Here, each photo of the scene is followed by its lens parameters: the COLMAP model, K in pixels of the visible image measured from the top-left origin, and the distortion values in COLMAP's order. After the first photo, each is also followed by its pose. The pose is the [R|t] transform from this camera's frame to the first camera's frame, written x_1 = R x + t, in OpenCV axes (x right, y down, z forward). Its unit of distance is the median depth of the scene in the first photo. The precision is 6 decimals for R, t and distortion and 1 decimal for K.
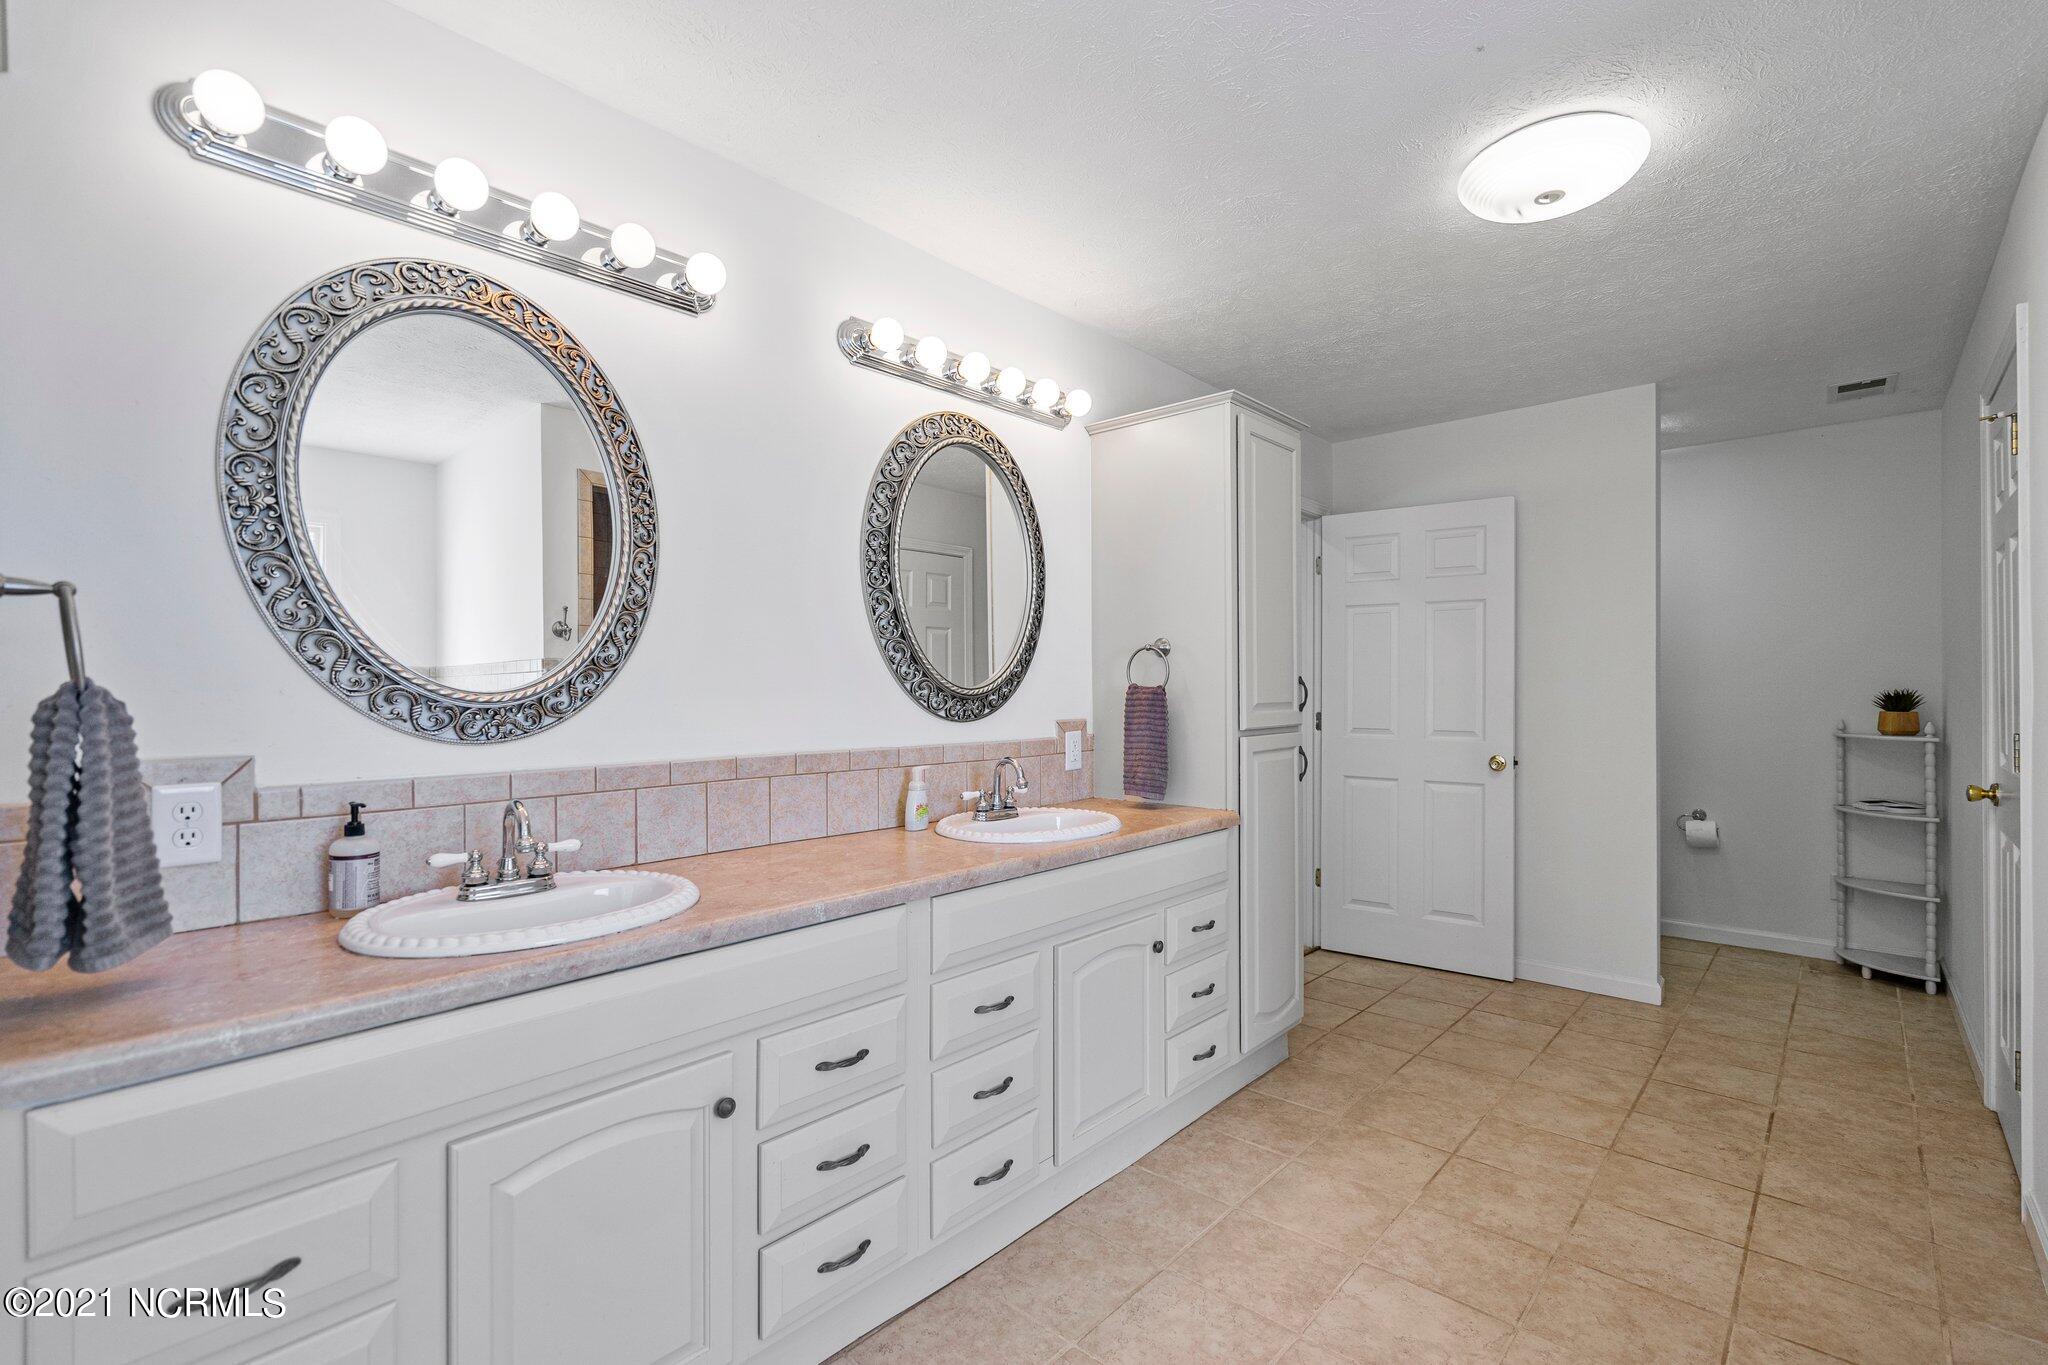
lens RADIAL K [[924.5, 0, 1036.6], [0, 924.5, 686.9], [0, 0, 1]] dist [-0.003110, 0.002048]
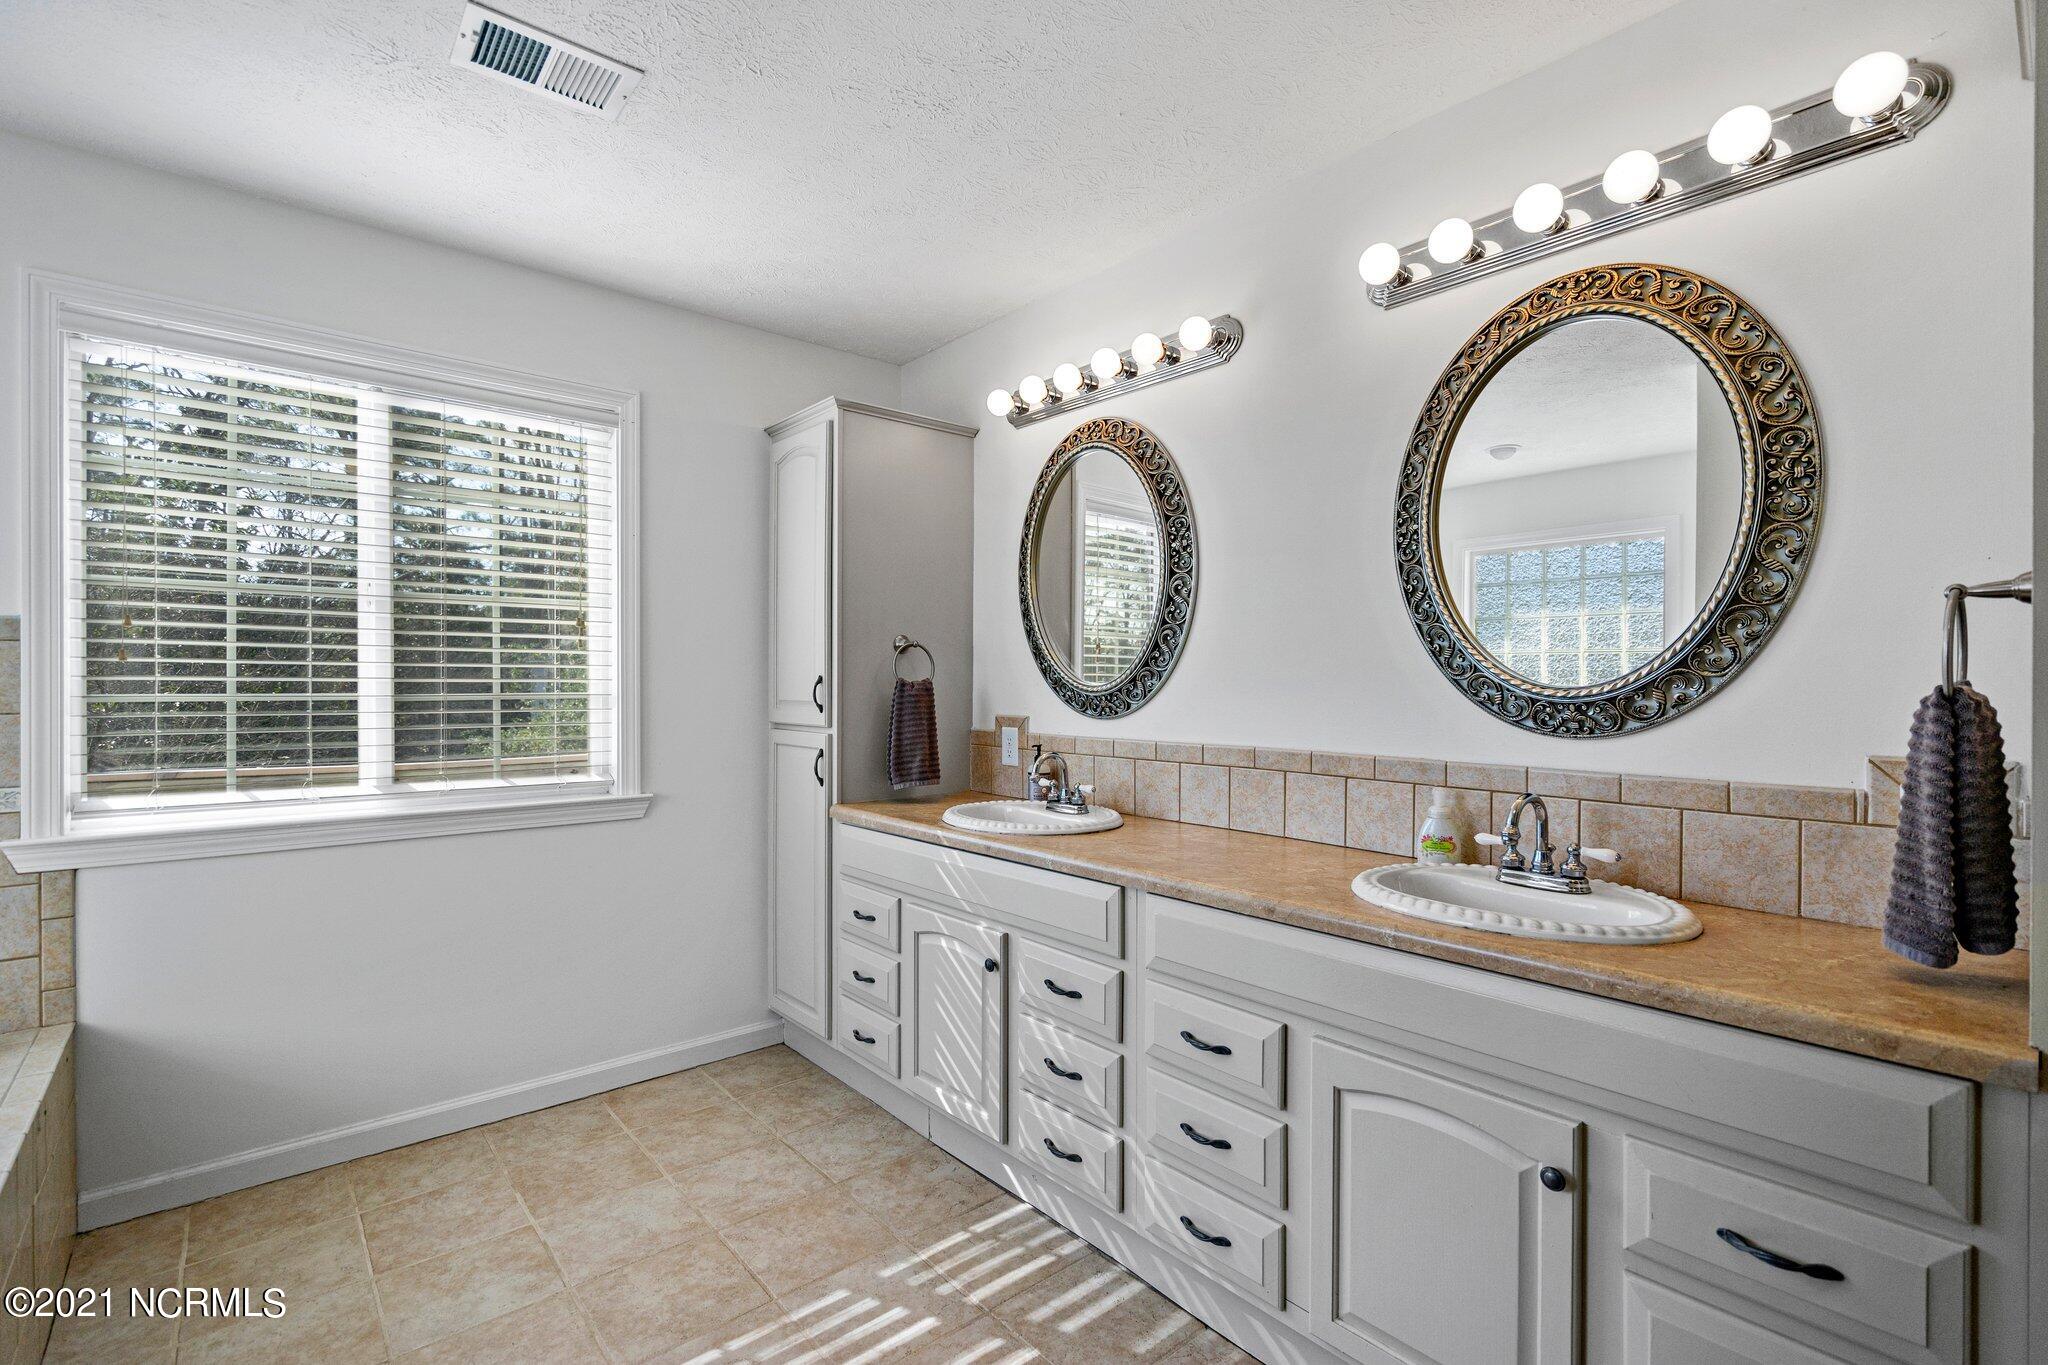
lens RADIAL K [[924.5, 0, 1015.9], [0, 924.5, 687.2], [0, 0, 1]] dist [-0.003110, 0.002048]
pose [[-0.136211, 0.007706, -0.990650, 0.670125], [-0.003857, 0.999958, 0.008309, -0.002287], [0.990672, 0.004953, -0.136176, 0.742875]]
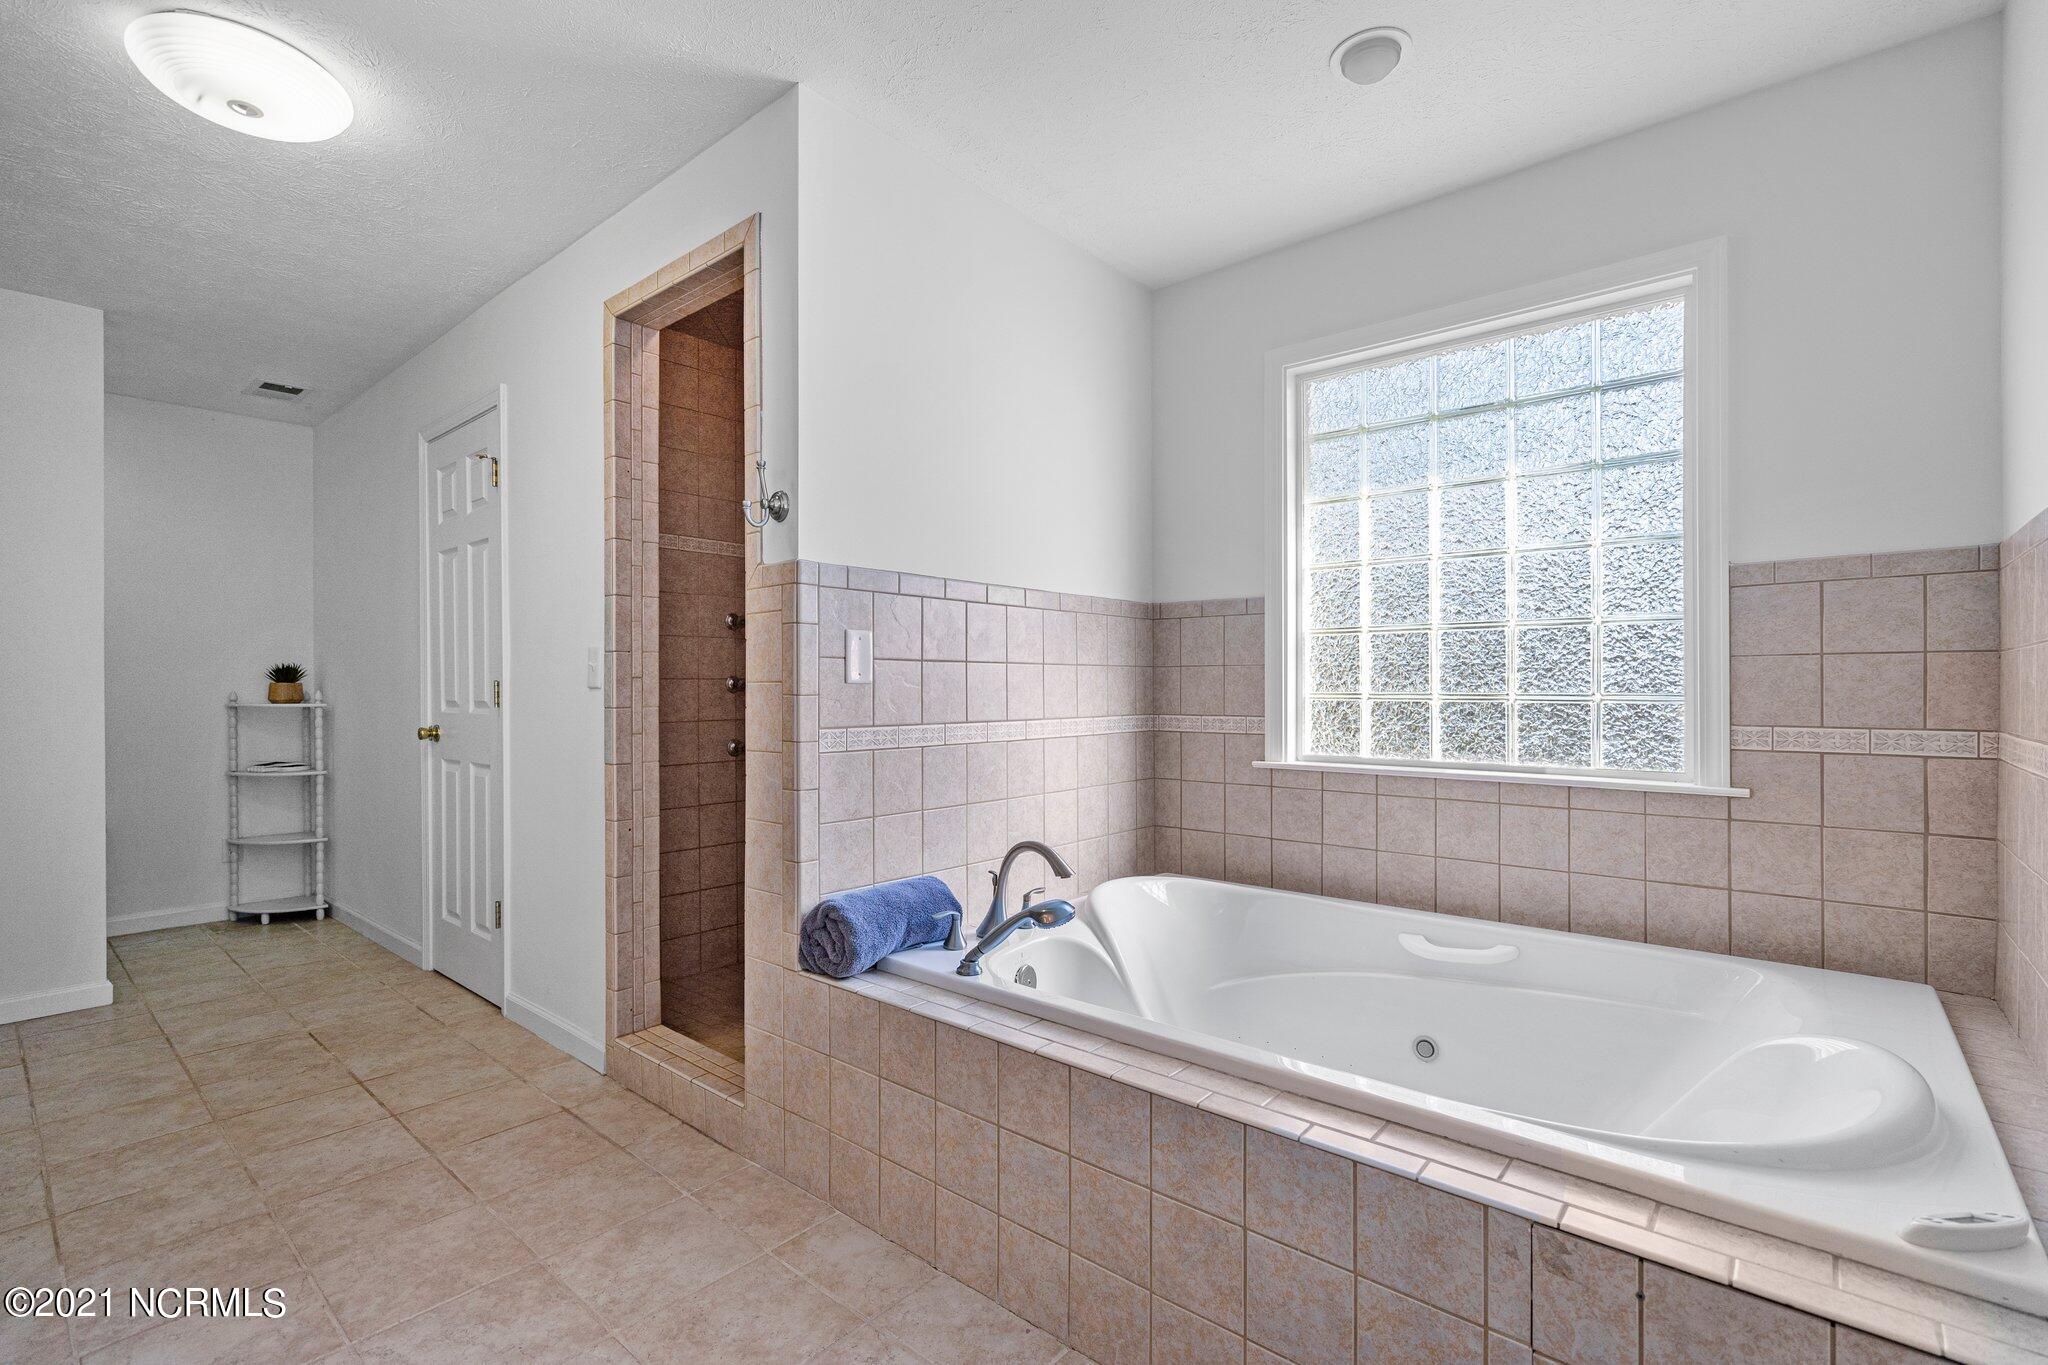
lens RADIAL K [[924.5, 0, 1010.9], [0, 924.5, 687.1], [0, 0, 1]] dist [-0.003110, 0.002048]
pose [[-0.011769, 0.001520, 0.999930, -0.347489], [0.002925, 0.999995, -0.001486, 0.059145], [-0.999926, 0.002908, -0.011774, 0.194922]]
